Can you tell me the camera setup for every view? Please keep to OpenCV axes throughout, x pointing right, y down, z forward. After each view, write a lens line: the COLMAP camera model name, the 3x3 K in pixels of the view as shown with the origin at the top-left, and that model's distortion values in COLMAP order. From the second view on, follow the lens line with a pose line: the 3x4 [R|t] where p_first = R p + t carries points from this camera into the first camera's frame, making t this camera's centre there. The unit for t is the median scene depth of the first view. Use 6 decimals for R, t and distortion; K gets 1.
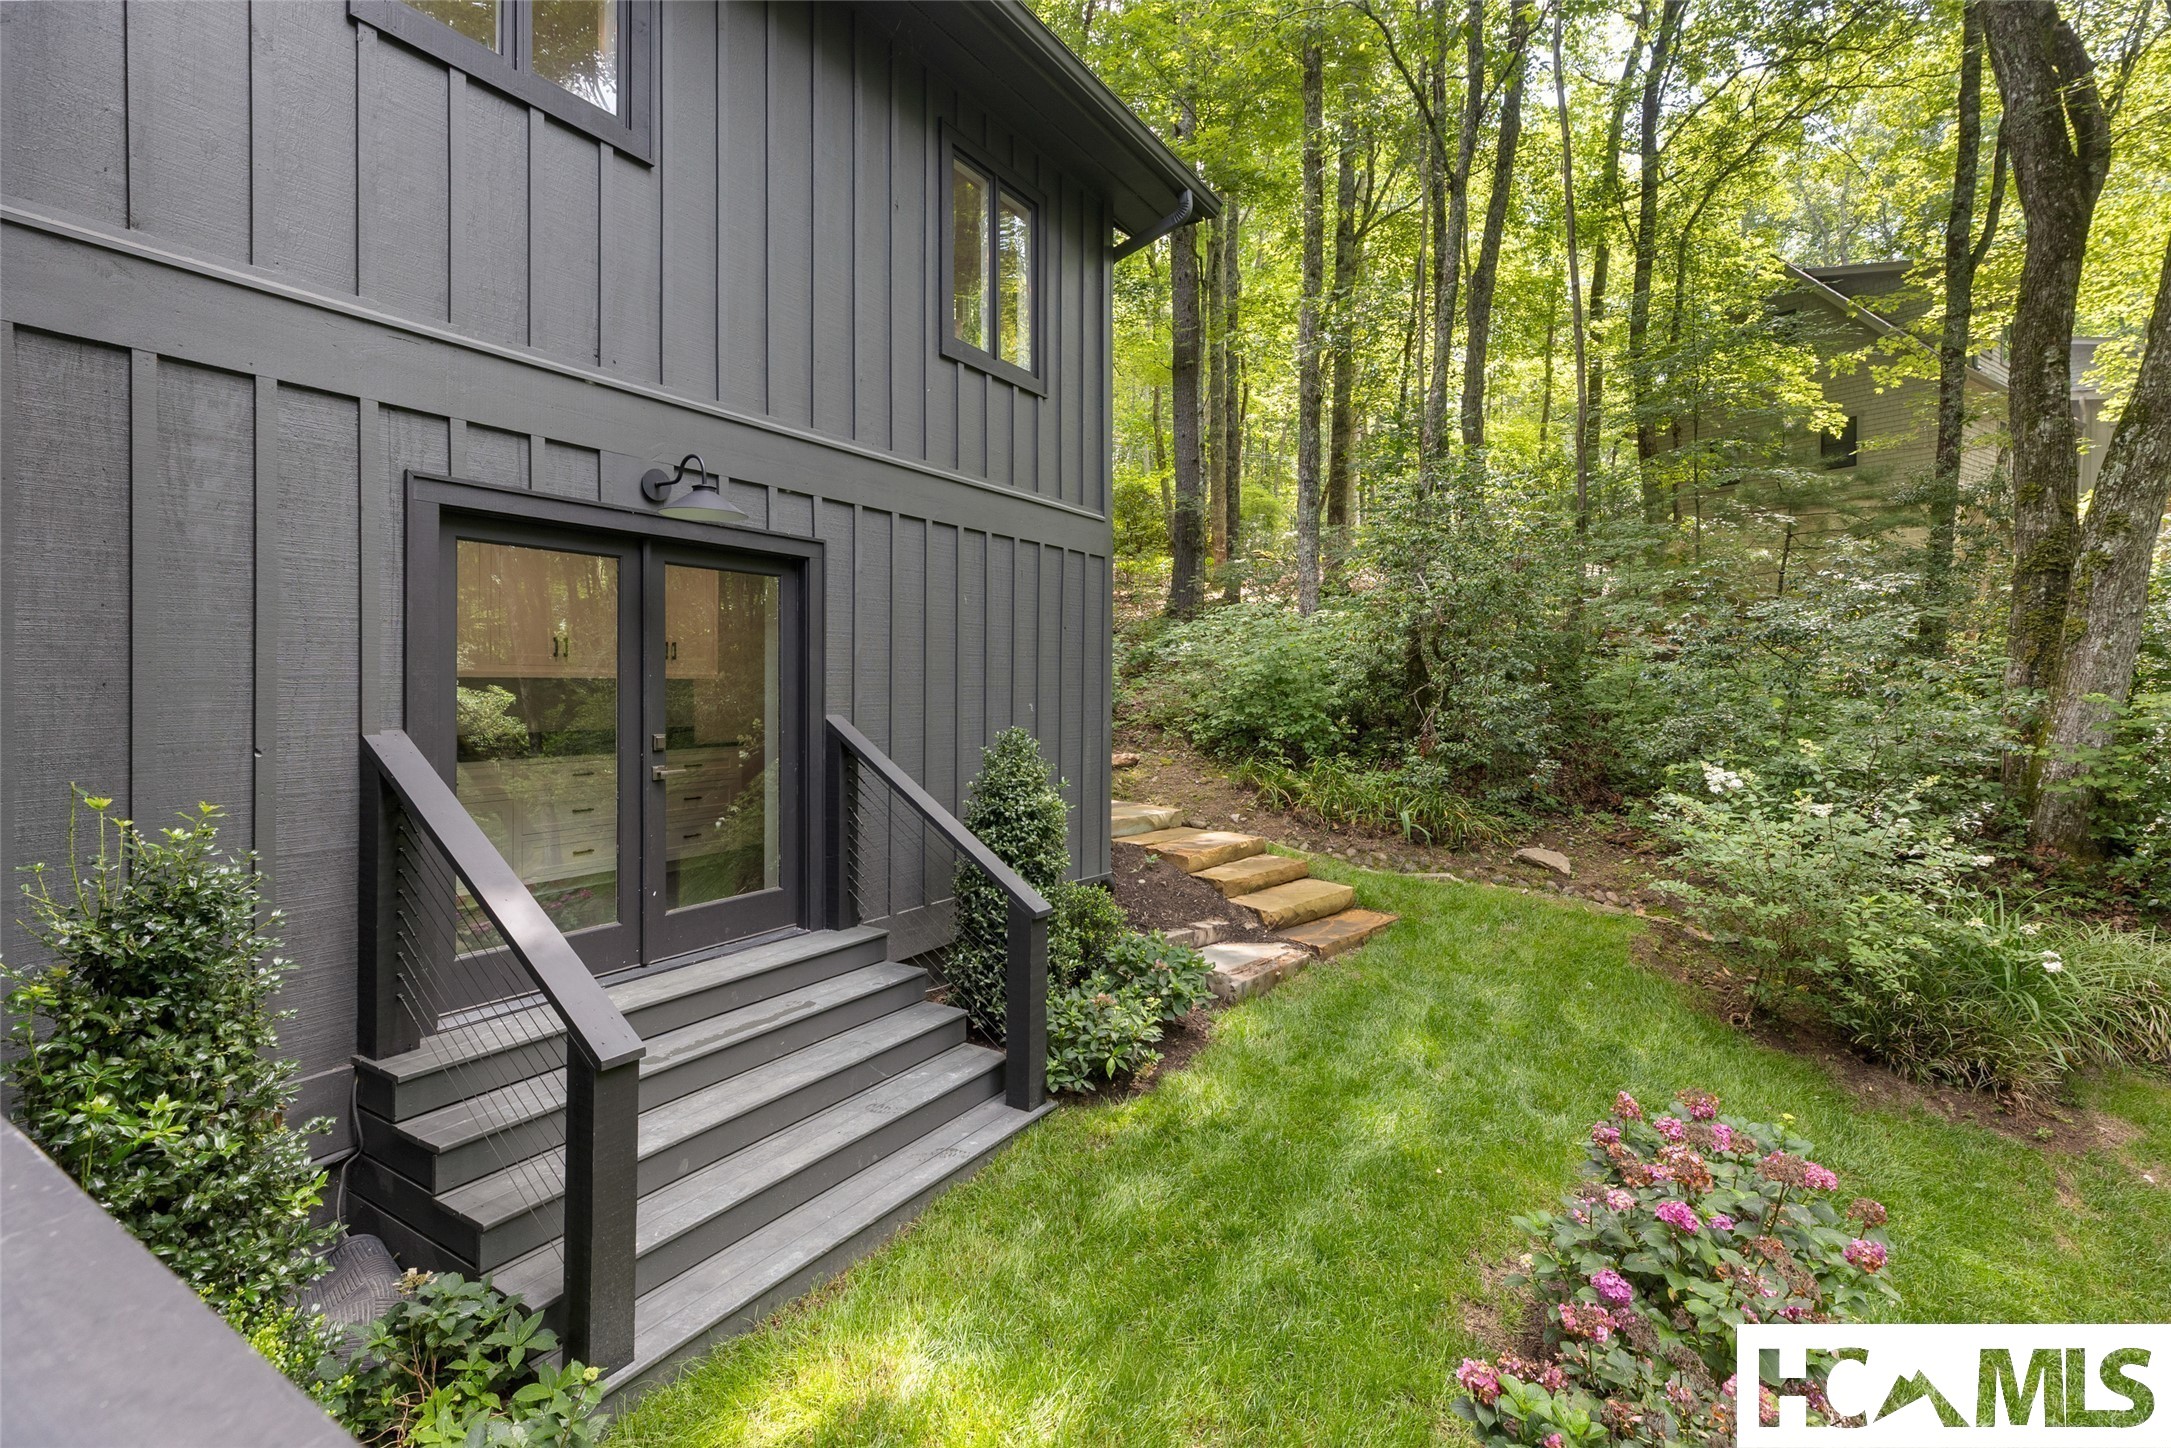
lens RADIAL K [[1012.4, 0, 1087.6], [0, 1012.4, 681.9], [0, 0, 1]] dist [0.001062, 0.000207]
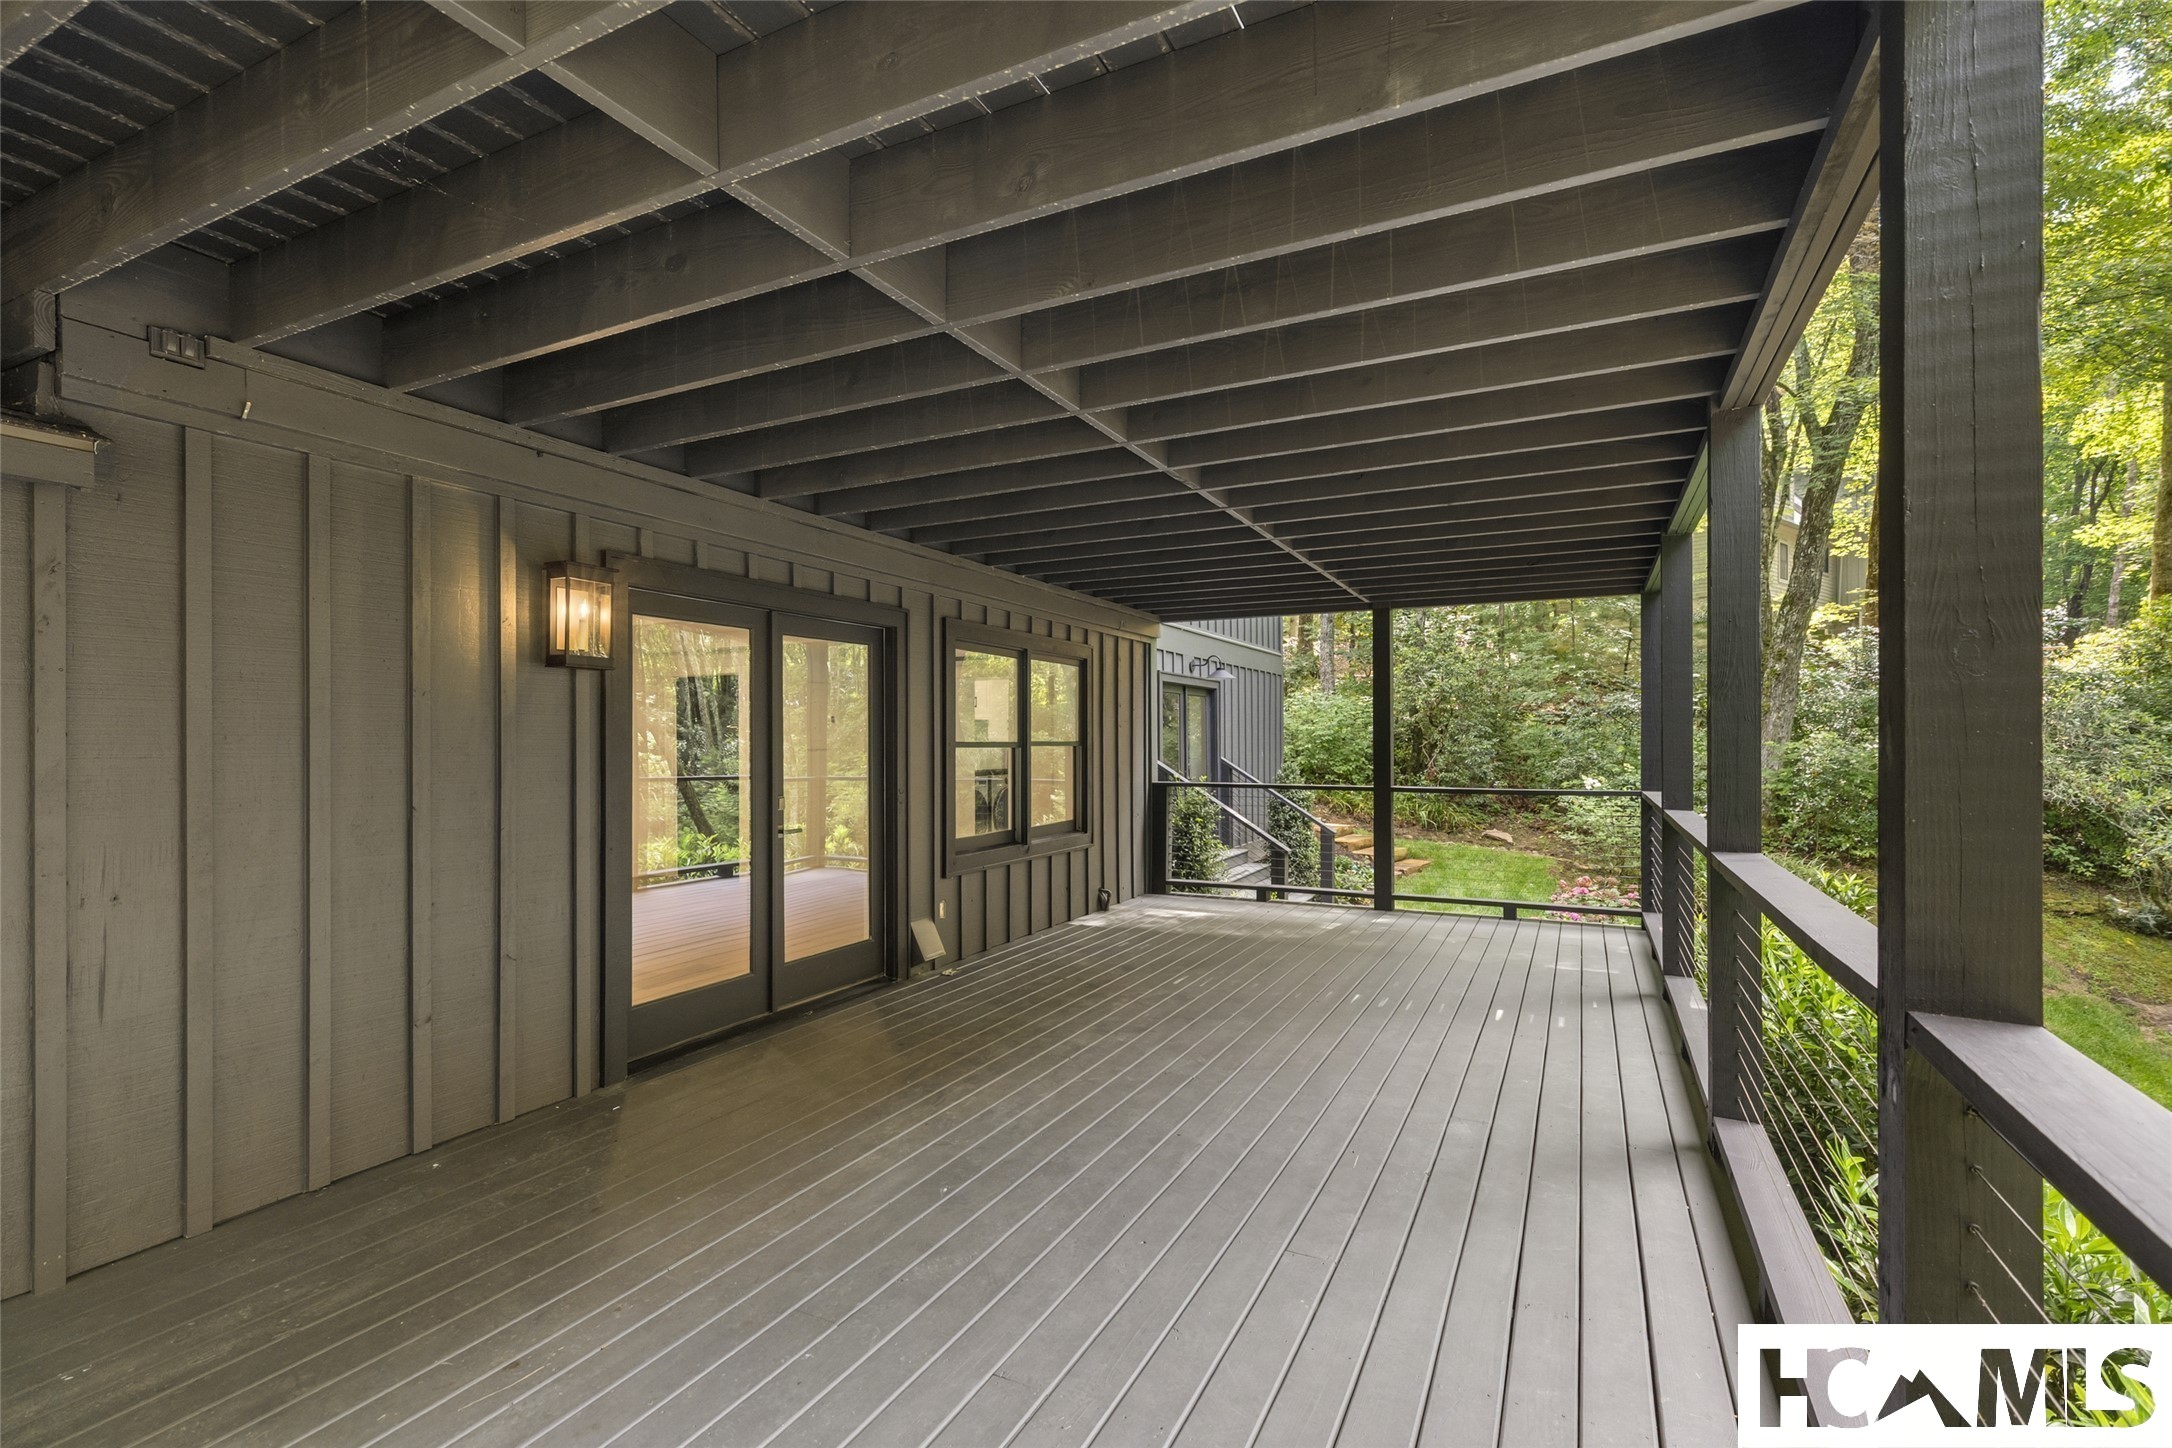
lens RADIAL K [[980.8, 0, 1080.0], [0, 980.8, 732.9], [0, 0, 1]] dist [0.002560, 0.000471]
pose [[0.996485, -0.009335, 0.083247, -0.446936], [0.009898, 0.999931, -0.006355, -0.005852], [-0.083182, 0.007156, 0.996509, -0.701287]]
